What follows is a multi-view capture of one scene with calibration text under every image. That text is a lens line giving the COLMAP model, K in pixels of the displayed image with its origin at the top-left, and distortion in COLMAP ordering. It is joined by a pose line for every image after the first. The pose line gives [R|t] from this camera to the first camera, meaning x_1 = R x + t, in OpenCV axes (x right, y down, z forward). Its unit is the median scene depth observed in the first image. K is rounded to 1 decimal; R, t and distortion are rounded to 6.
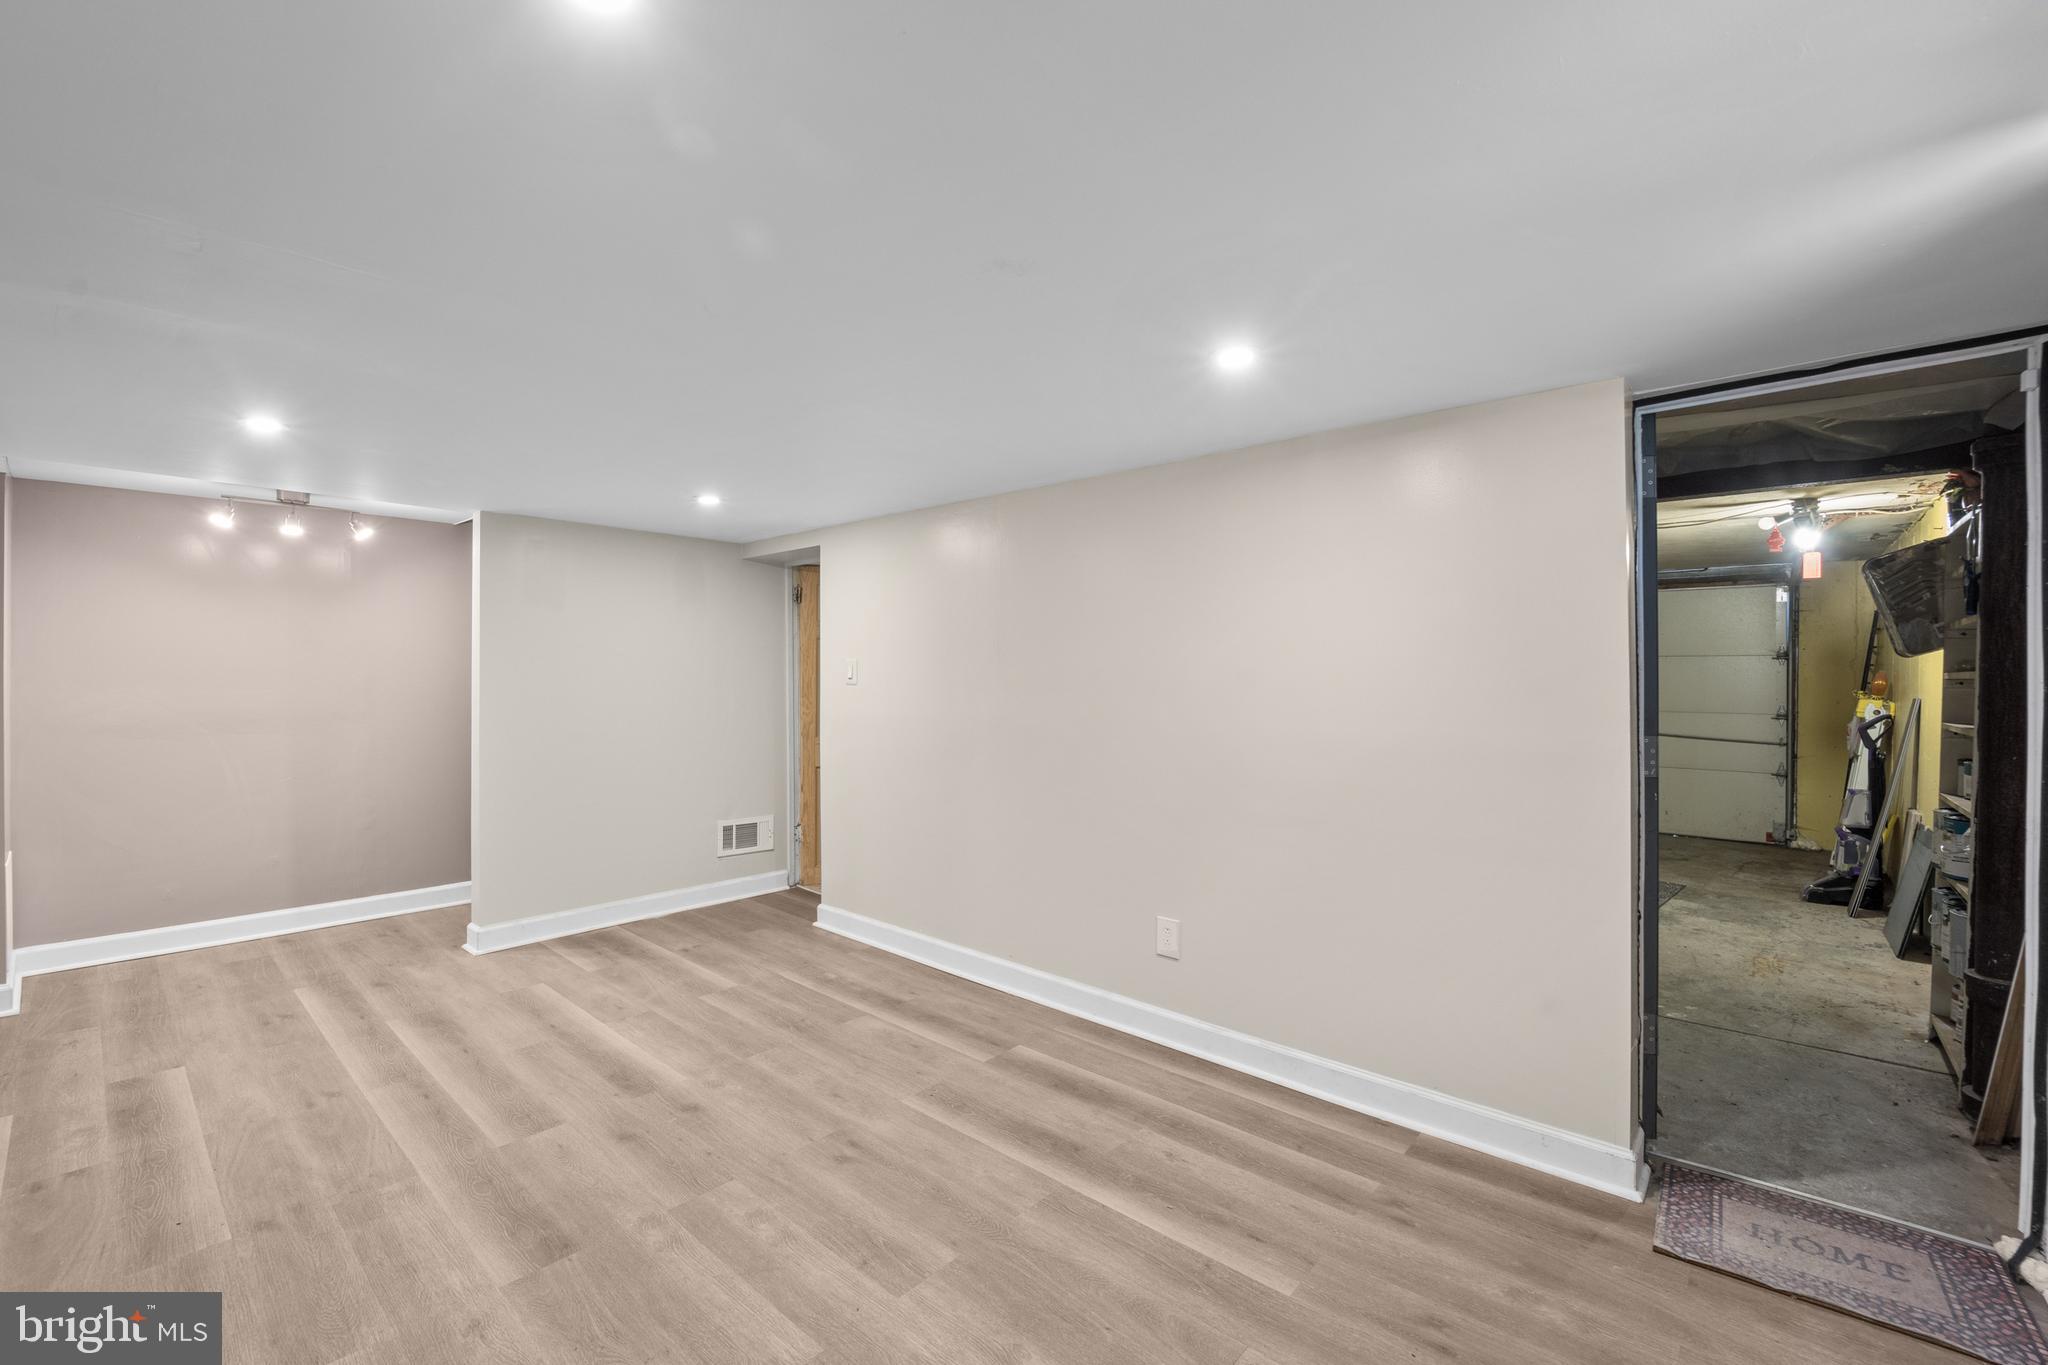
lens RADIAL K [[842.1, 0, 1066.2], [0, 842.1, 672.9], [0, 0, 1]] dist [-0.018983, -0.000210]
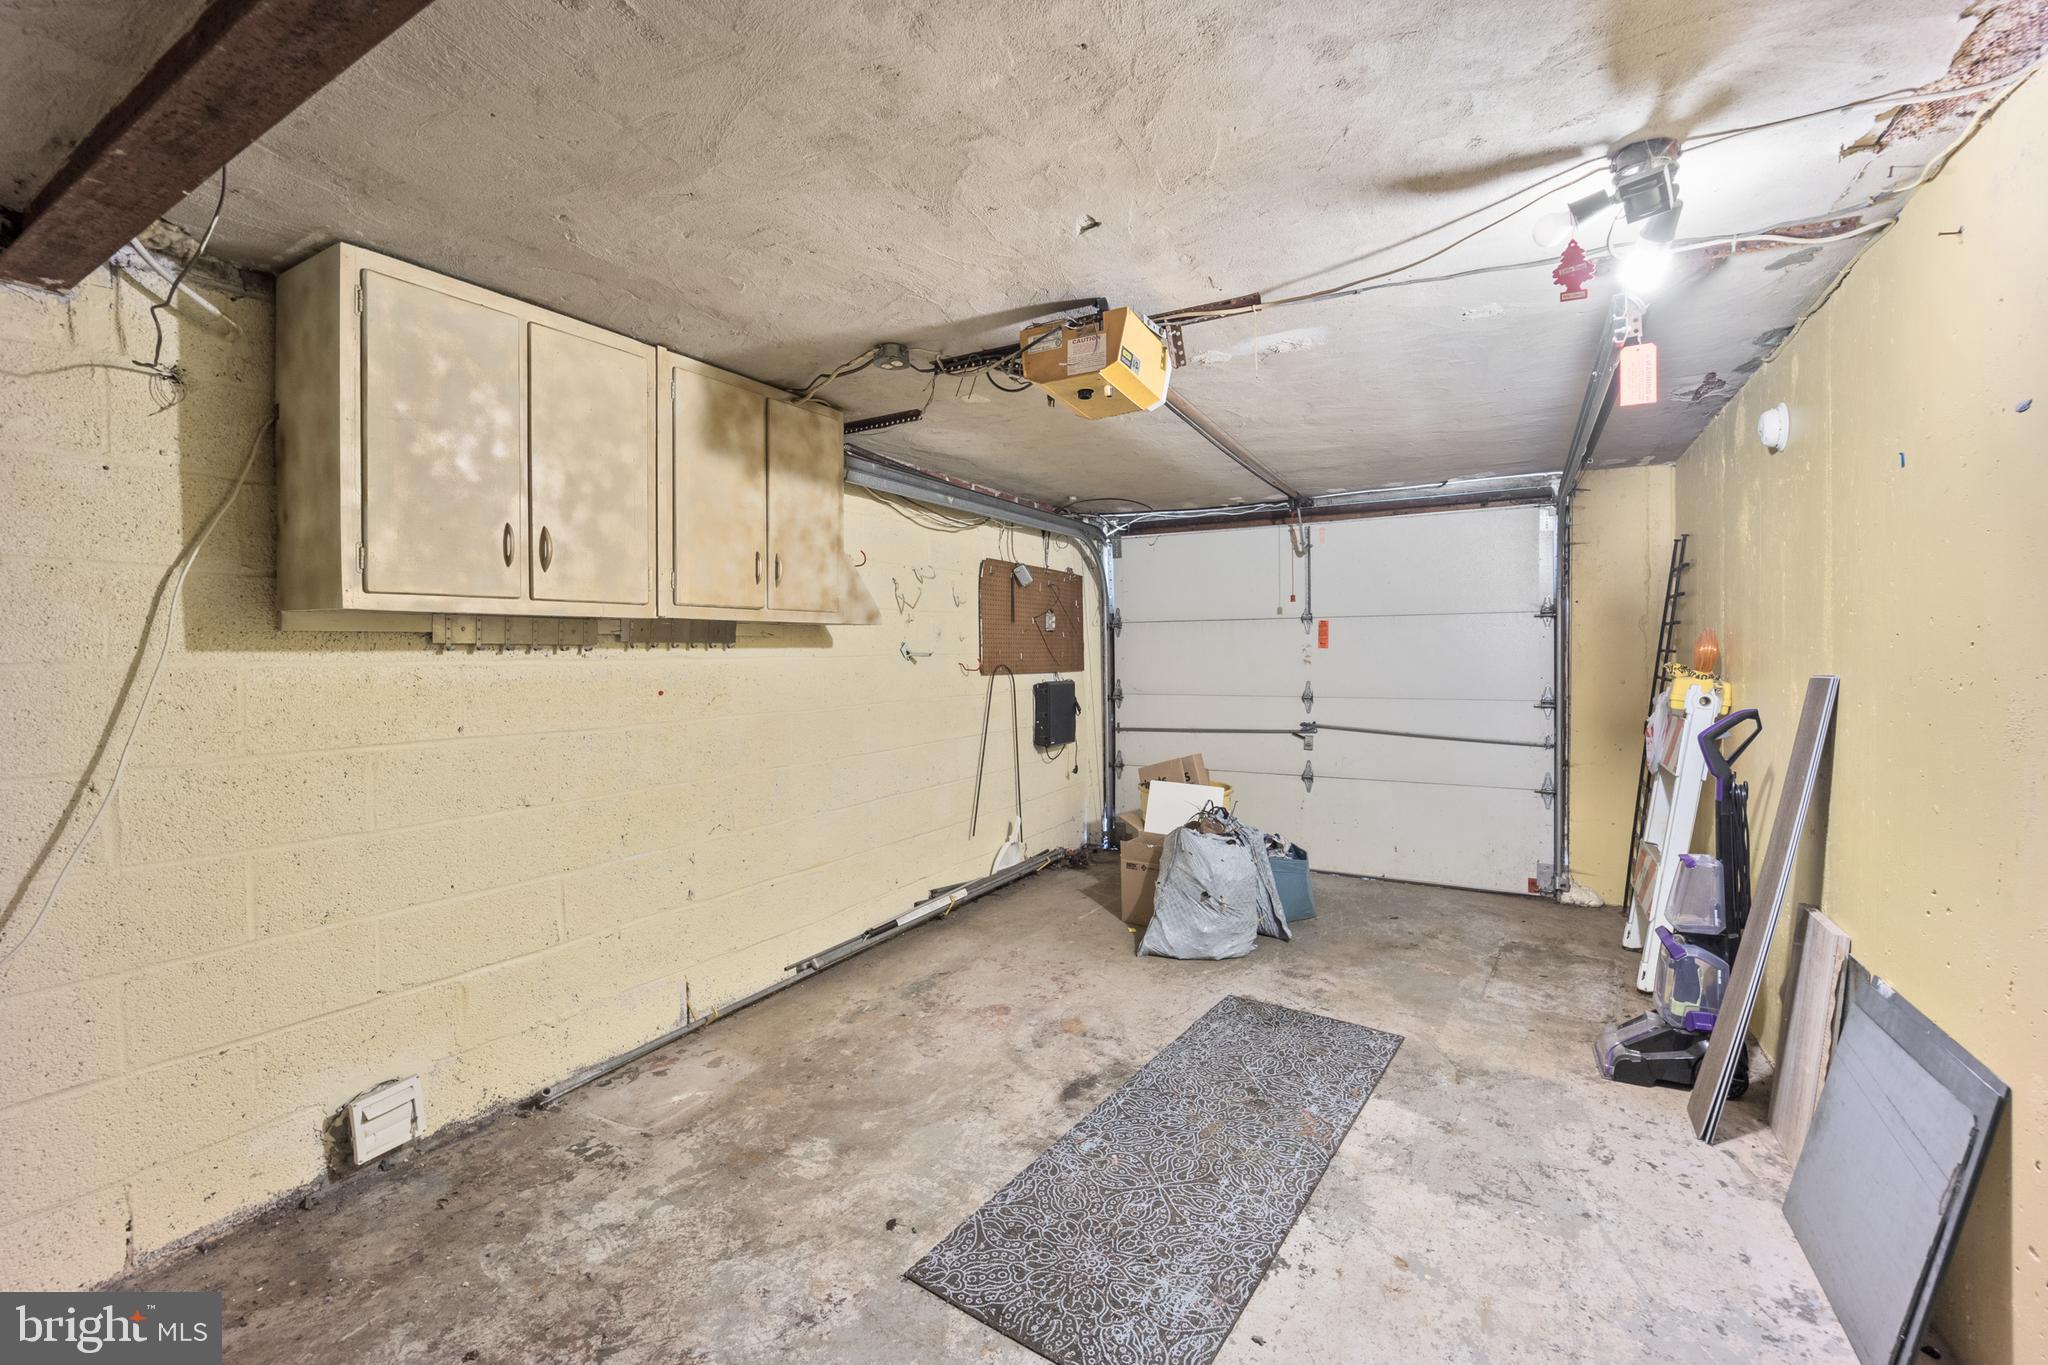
lens RADIAL K [[842.1, 0, 1033.6], [0, 842.1, 666.7], [0, 0, 1]] dist [-0.018983, -0.000210]
pose [[0.983484, -0.015899, 0.180296, 0.340444], [0.013749, 0.999819, 0.013168, 0.008252], [-0.180472, -0.010472, 0.983524, 0.420568]]
